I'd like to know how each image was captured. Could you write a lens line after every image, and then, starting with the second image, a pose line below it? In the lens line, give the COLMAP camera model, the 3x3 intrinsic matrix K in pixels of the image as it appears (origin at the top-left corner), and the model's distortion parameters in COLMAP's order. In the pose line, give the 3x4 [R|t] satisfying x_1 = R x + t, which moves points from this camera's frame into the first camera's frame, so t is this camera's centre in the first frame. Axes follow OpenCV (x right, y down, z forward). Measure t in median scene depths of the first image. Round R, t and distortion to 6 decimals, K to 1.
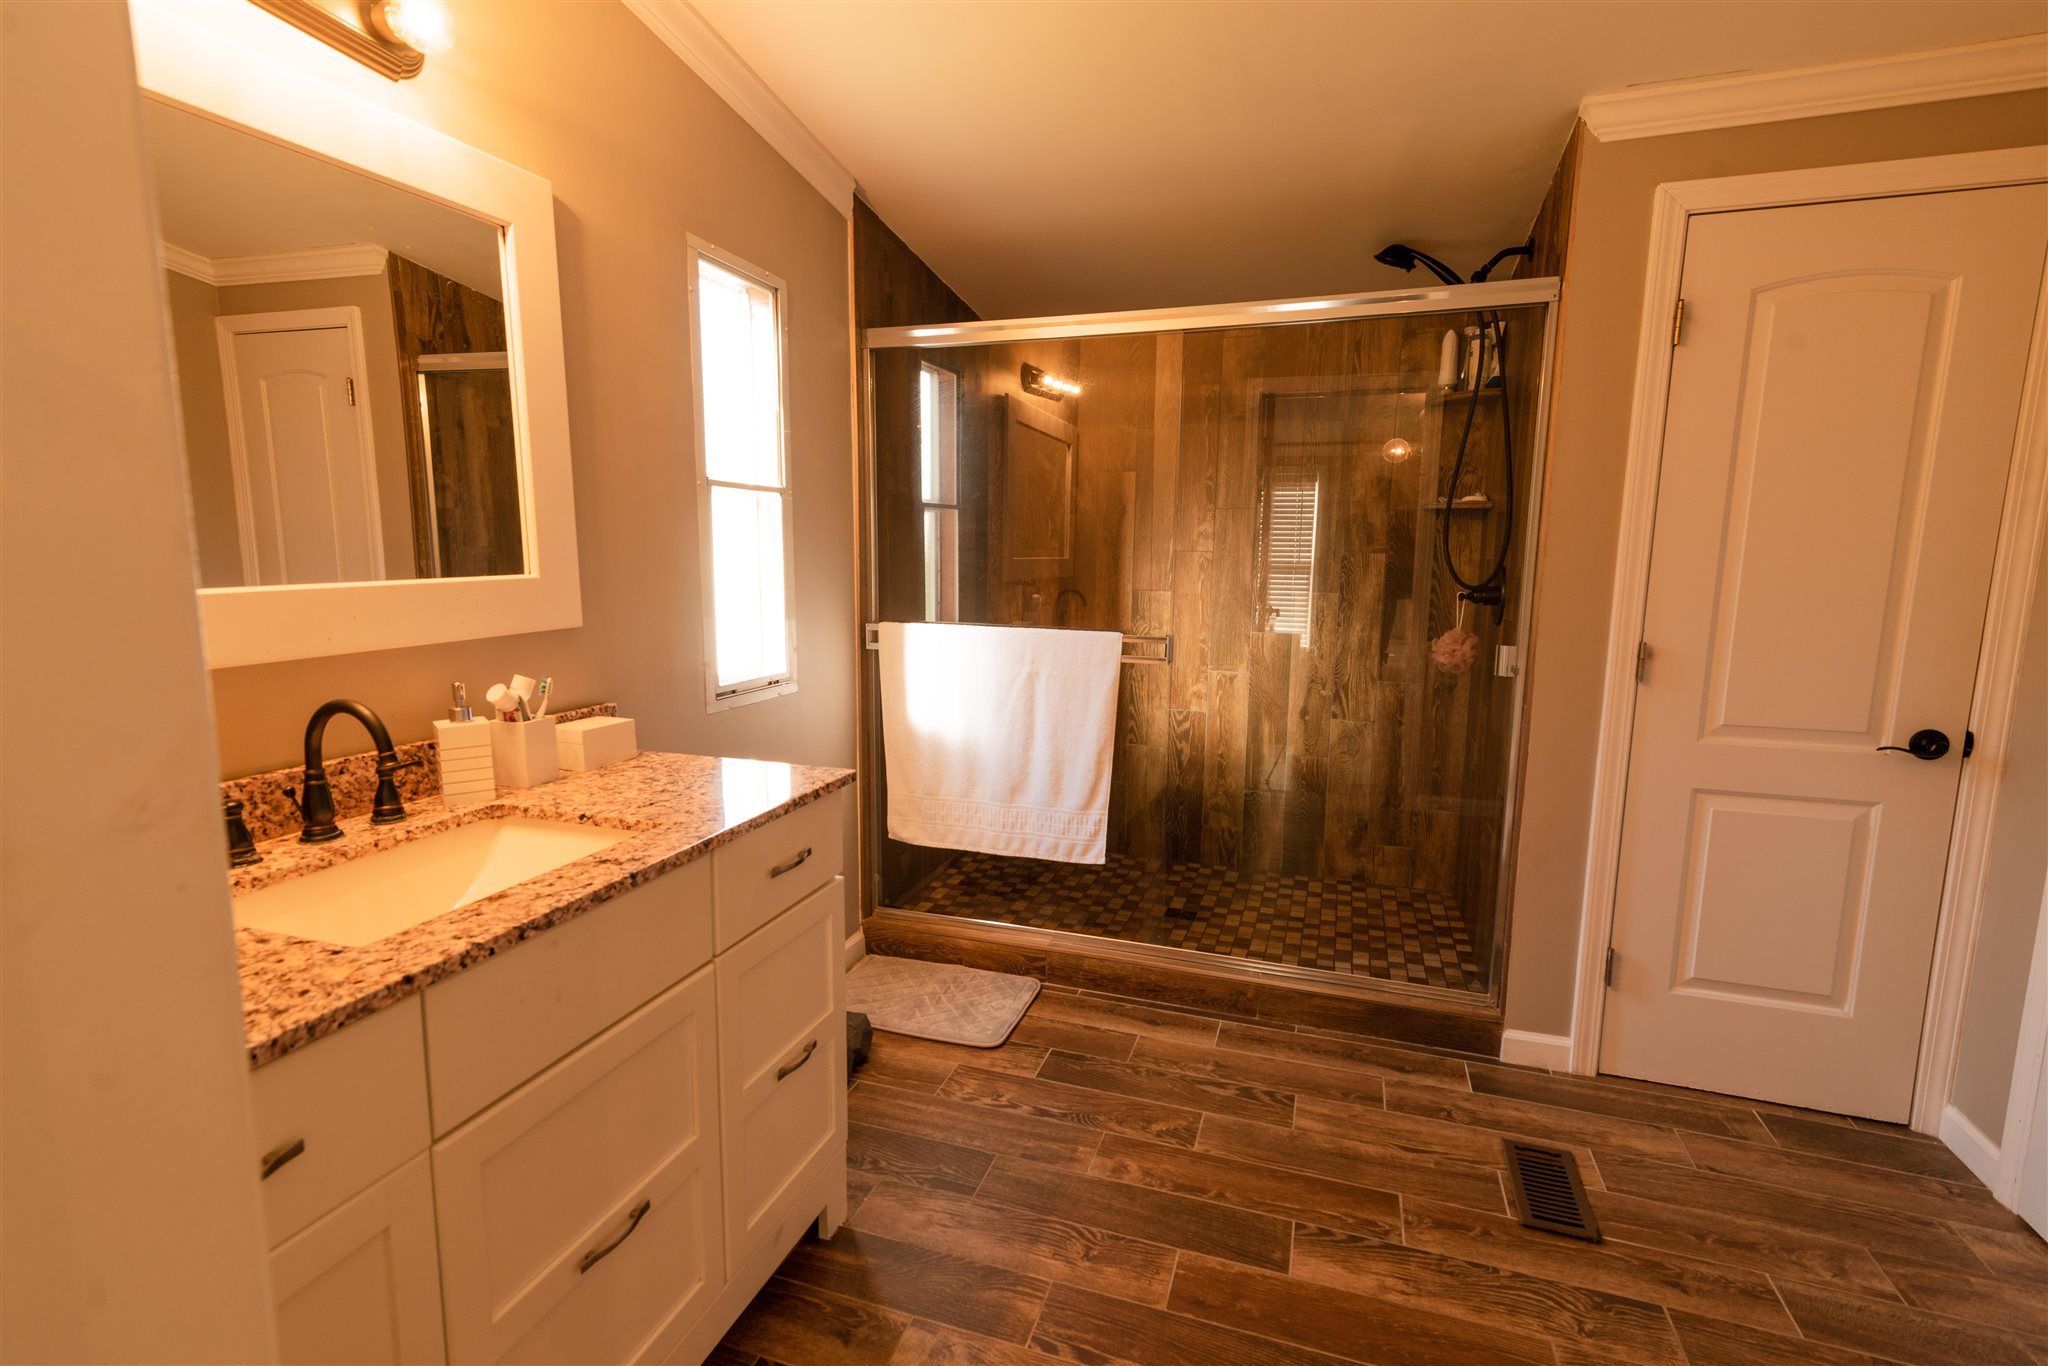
lens RADIAL K [[937.2, 0, 1030.0], [0, 937.2, 679.8], [0, 0, 1]] dist [0.017356, -0.001999]
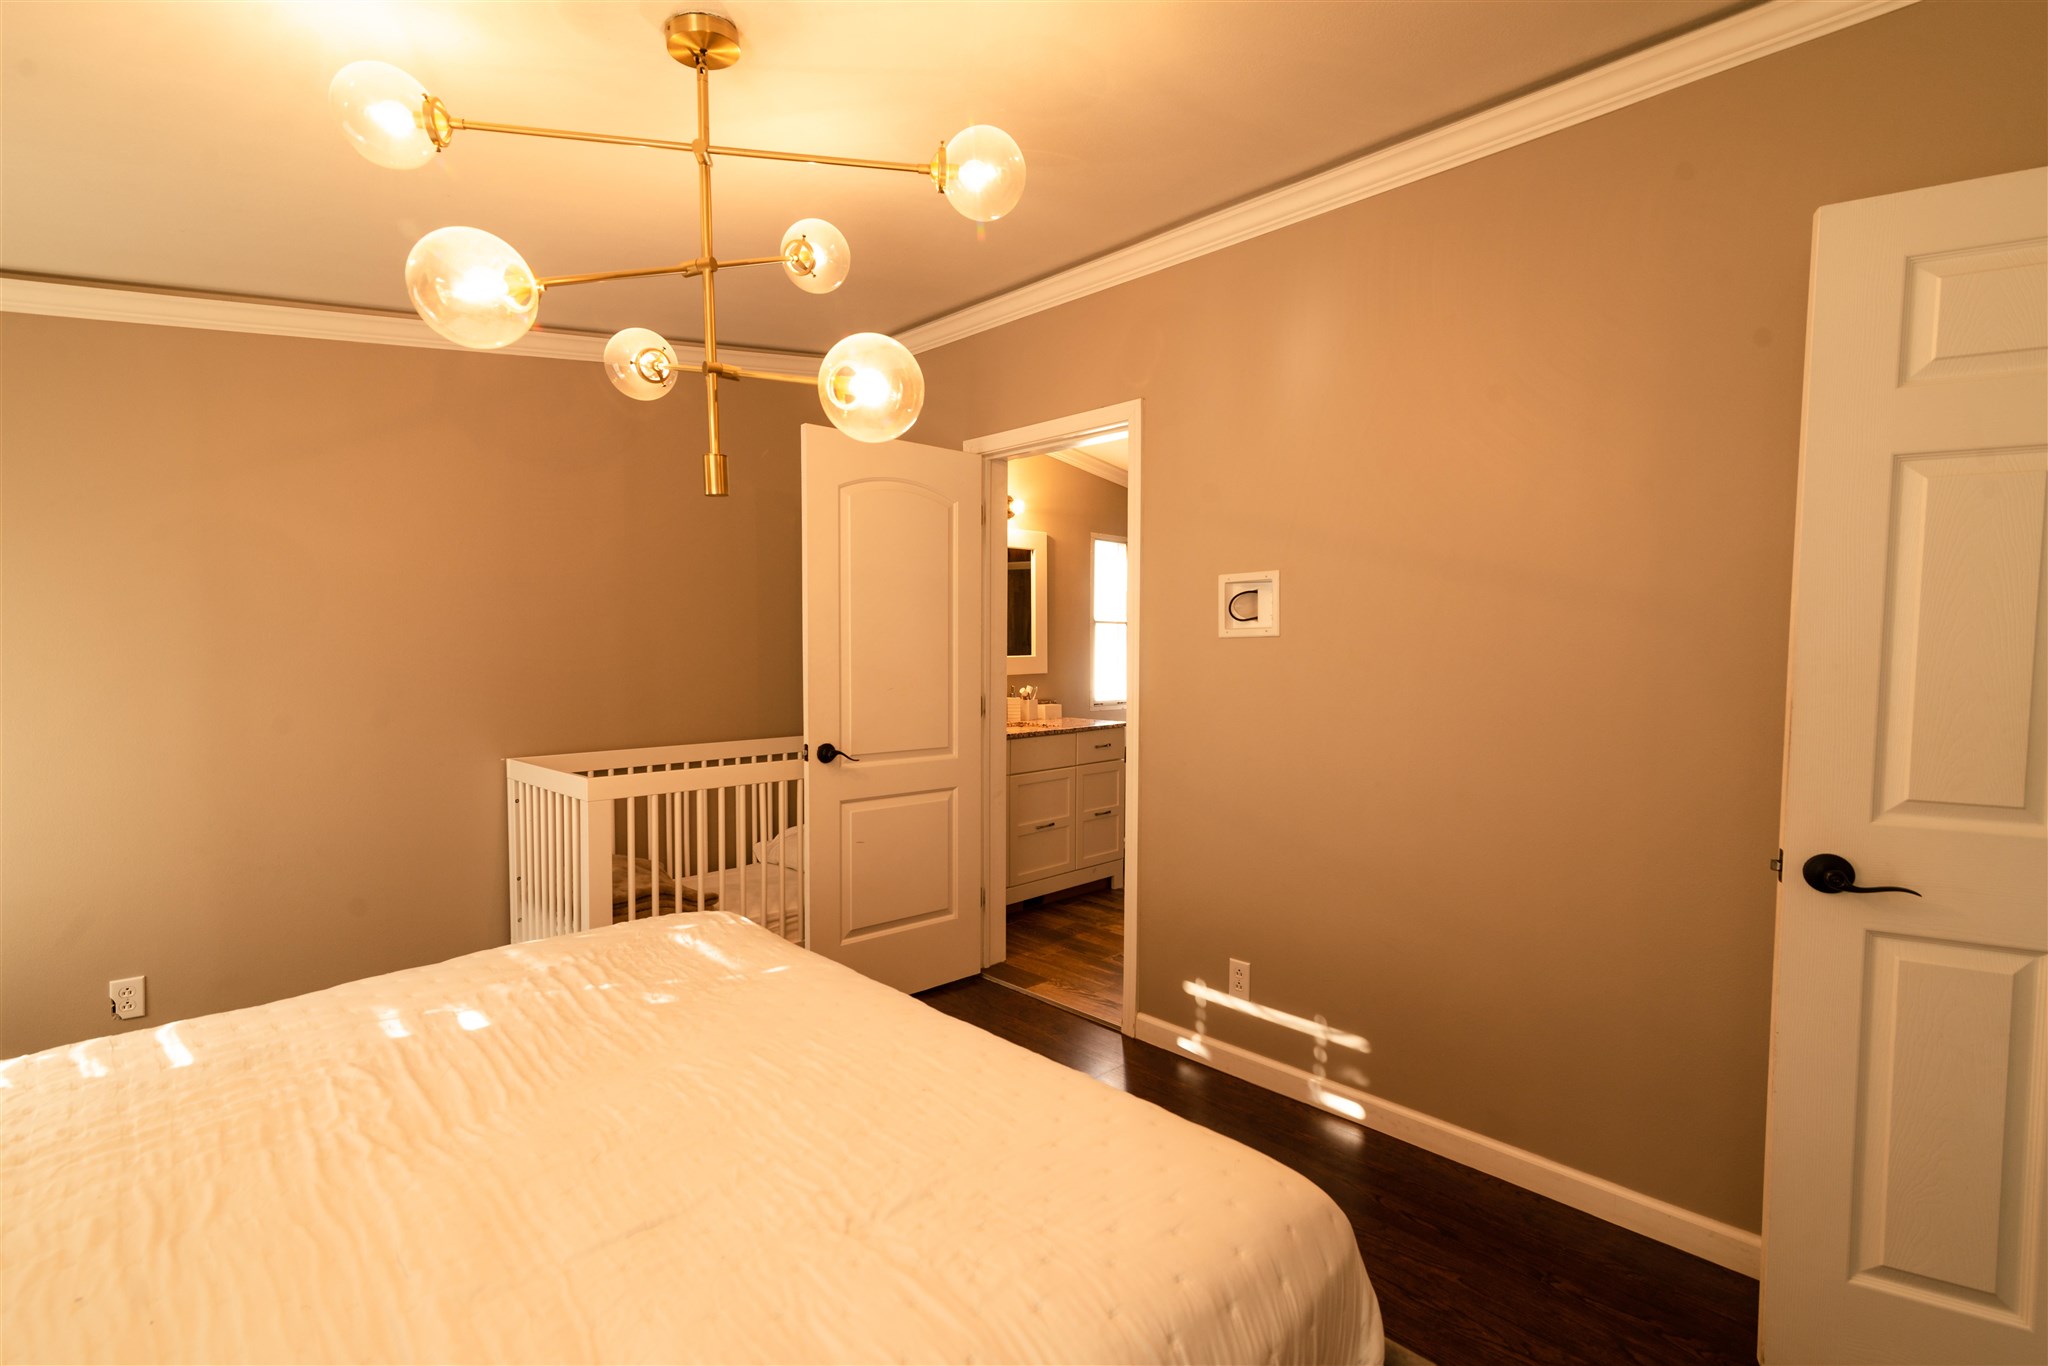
lens RADIAL K [[937.2, 0, 1022.8], [0, 937.2, 688.3], [0, 0, 1]] dist [0.017356, -0.001999]
pose [[0.887715, 0.014273, -0.460172, 0.826471], [-0.059001, 0.994805, -0.082963, 0.245171], [0.456597, 0.100798, 0.883945, -1.663633]]
